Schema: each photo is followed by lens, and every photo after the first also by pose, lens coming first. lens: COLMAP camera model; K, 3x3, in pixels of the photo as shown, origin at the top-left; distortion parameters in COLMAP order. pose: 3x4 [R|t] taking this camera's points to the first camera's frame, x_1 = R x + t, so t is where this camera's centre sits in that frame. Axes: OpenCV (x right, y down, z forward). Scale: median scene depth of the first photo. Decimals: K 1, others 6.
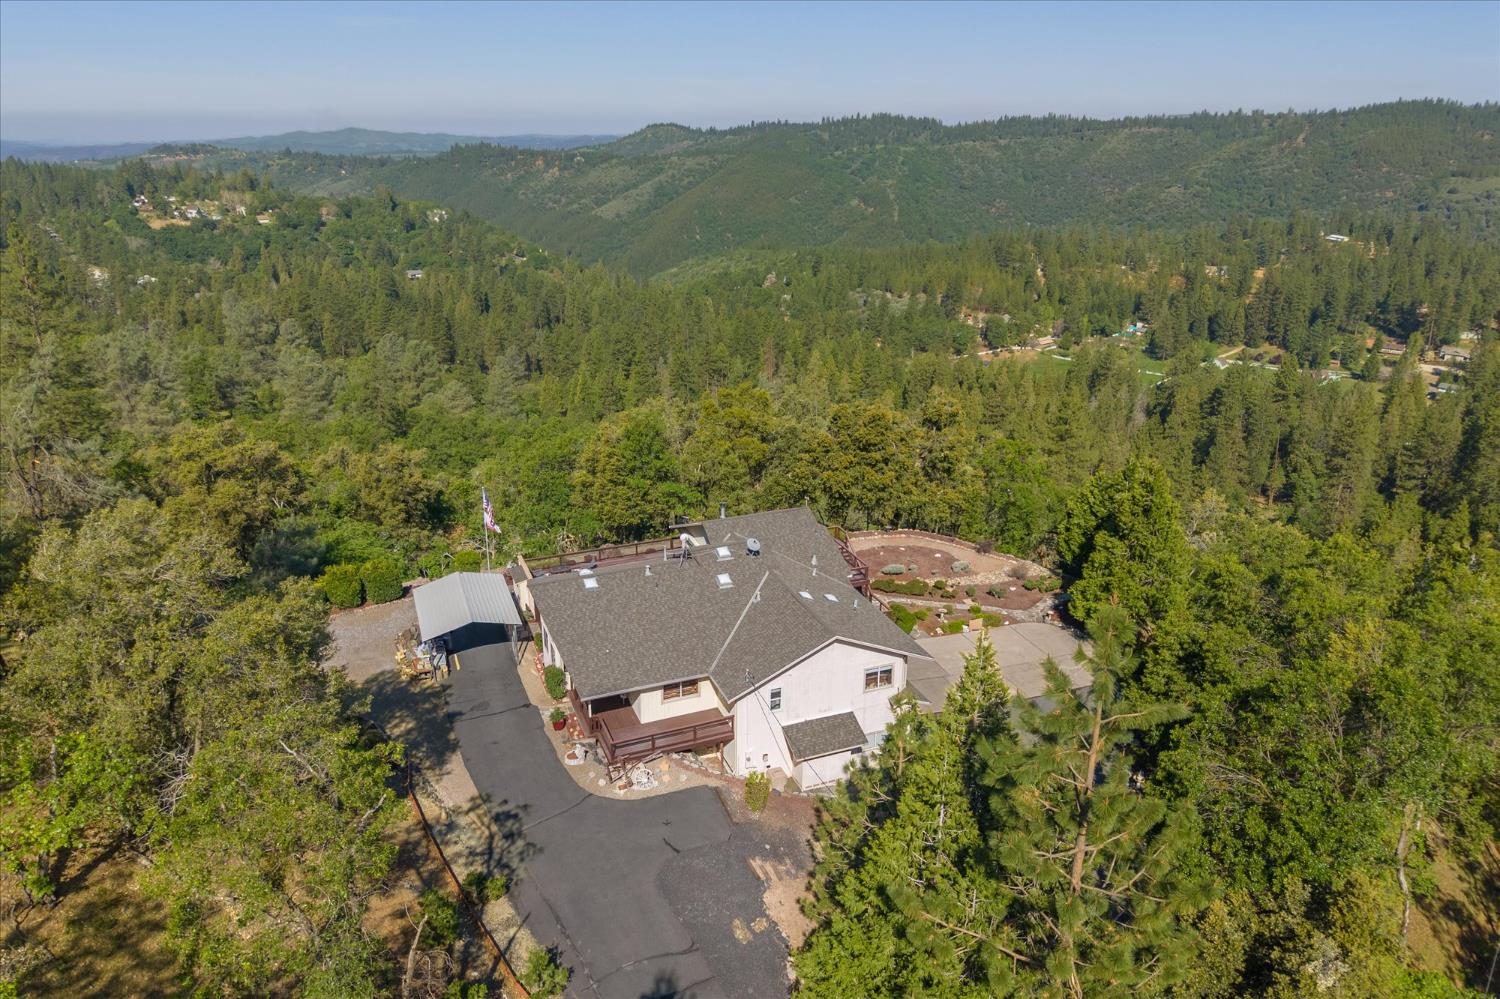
lens RADIAL K [[1049.4, 0, 744.8], [0, 1049.4, 478.2], [0, 0, 1]] dist [0.037724, -0.027470]
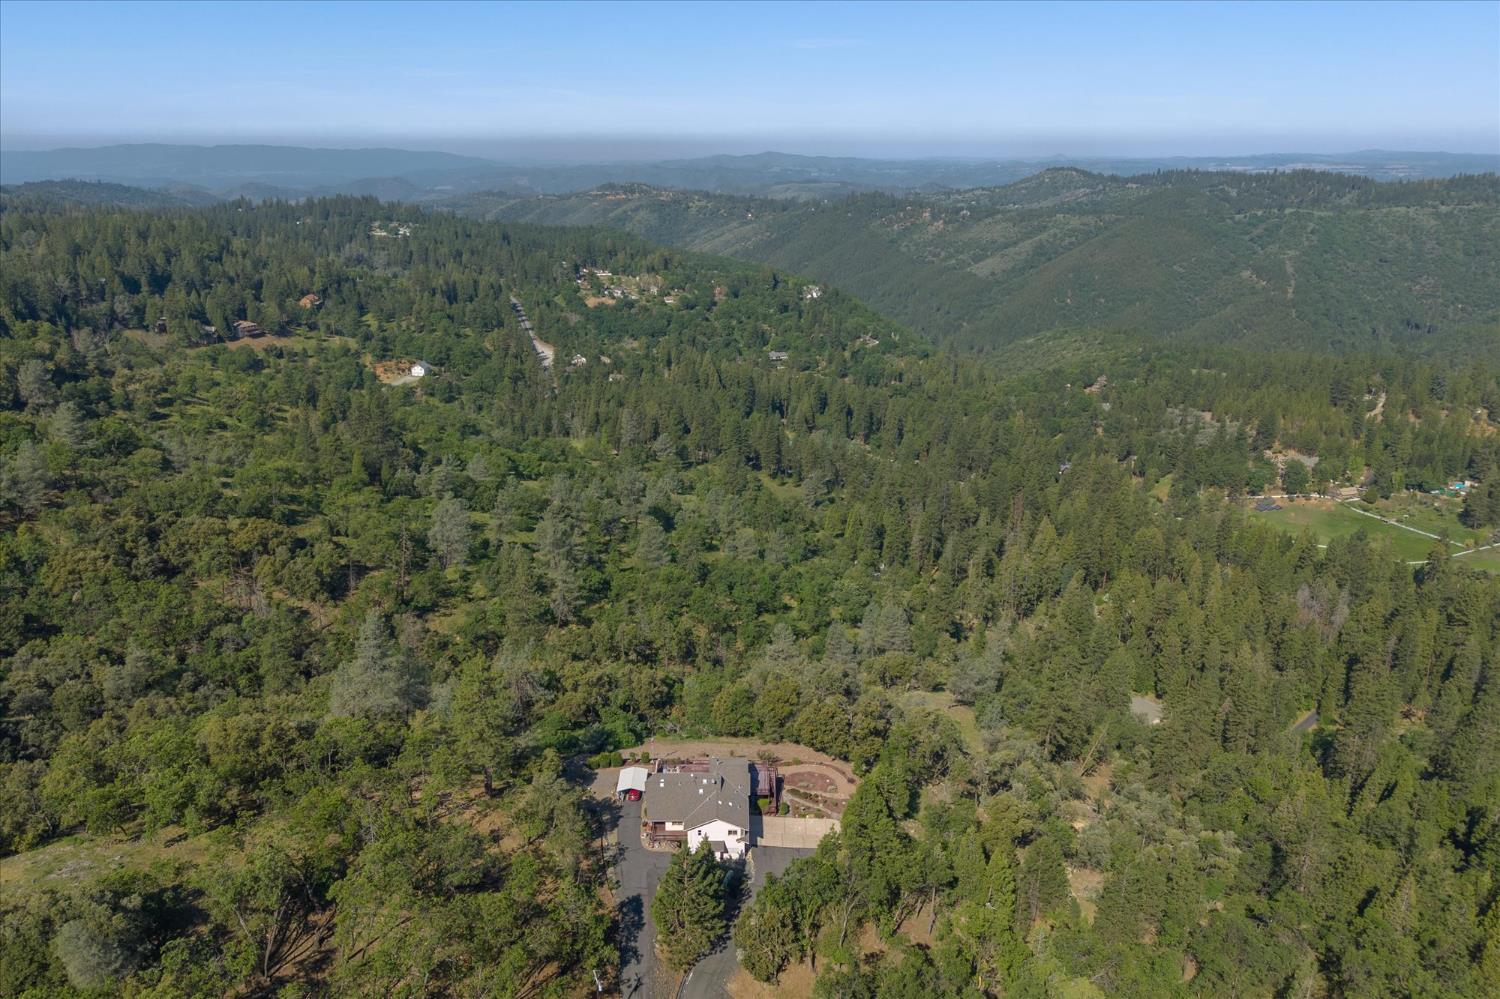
lens RADIAL K [[1049.4, 0, 744.8], [0, 1049.4, 478.2], [0, 0, 1]] dist [0.037724, -0.027470]
pose [[0.936100, 0.112211, -0.333355, 0.051187], [-0.122268, 0.992454, -0.009271, -0.040264], [0.329799, 0.049437, 0.942756, -0.098819]]
